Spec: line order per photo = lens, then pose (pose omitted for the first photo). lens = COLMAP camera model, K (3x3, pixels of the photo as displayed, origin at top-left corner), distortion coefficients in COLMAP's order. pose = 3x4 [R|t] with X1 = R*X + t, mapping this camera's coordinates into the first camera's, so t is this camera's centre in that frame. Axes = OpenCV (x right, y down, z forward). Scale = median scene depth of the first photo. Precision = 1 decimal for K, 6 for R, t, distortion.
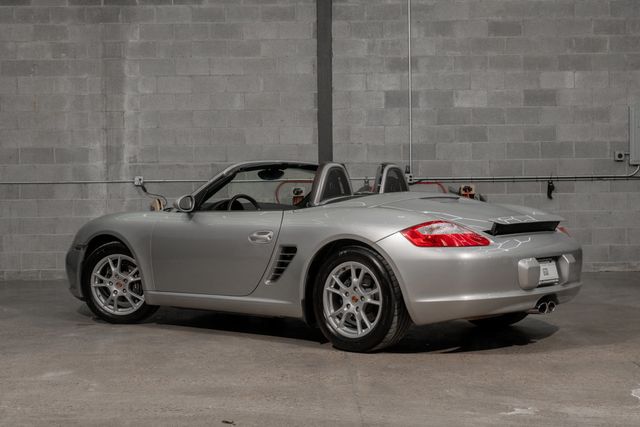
lens RADIAL K [[1081.1, 0, 321.2], [0, 1081.1, 214.3], [0, 0, 1]] dist [0.046074, 0.000000]
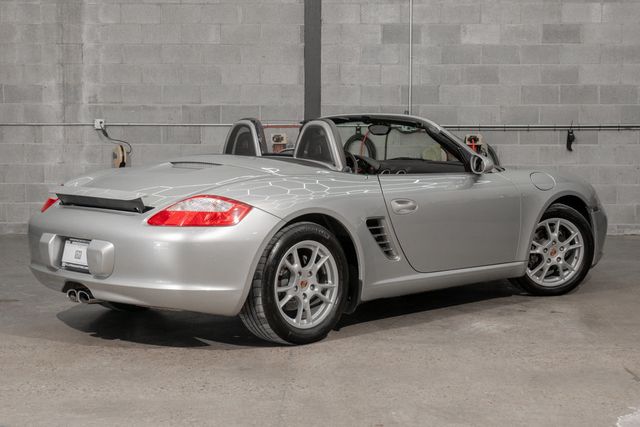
lens RADIAL K [[1169.5, 0, 321.5], [0, 1169.5, 213.2], [0, 0, 1]] dist [0.082858, 0.000000]
pose [[0.999611, 0.015484, -0.023216, 0.034618], [-0.014071, 0.998108, 0.059847, -0.018008], [0.024099, -0.059497, 0.997938, 0.050123]]
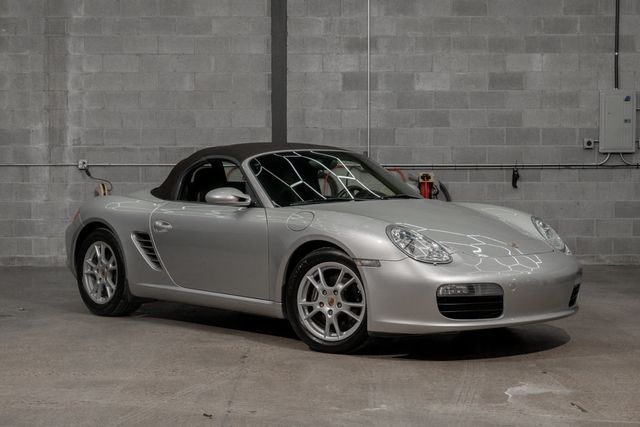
lens RADIAL K [[1193.4, 0, 319.4], [0, 1193.4, 210.0], [0, 0, 1]] dist [0.096291, 0.000000]
pose [[0.999875, 0.011296, -0.011042, 0.051669], [-0.011135, 0.999831, 0.014597, -0.008305], [0.011205, -0.014473, 0.999832, -0.051762]]
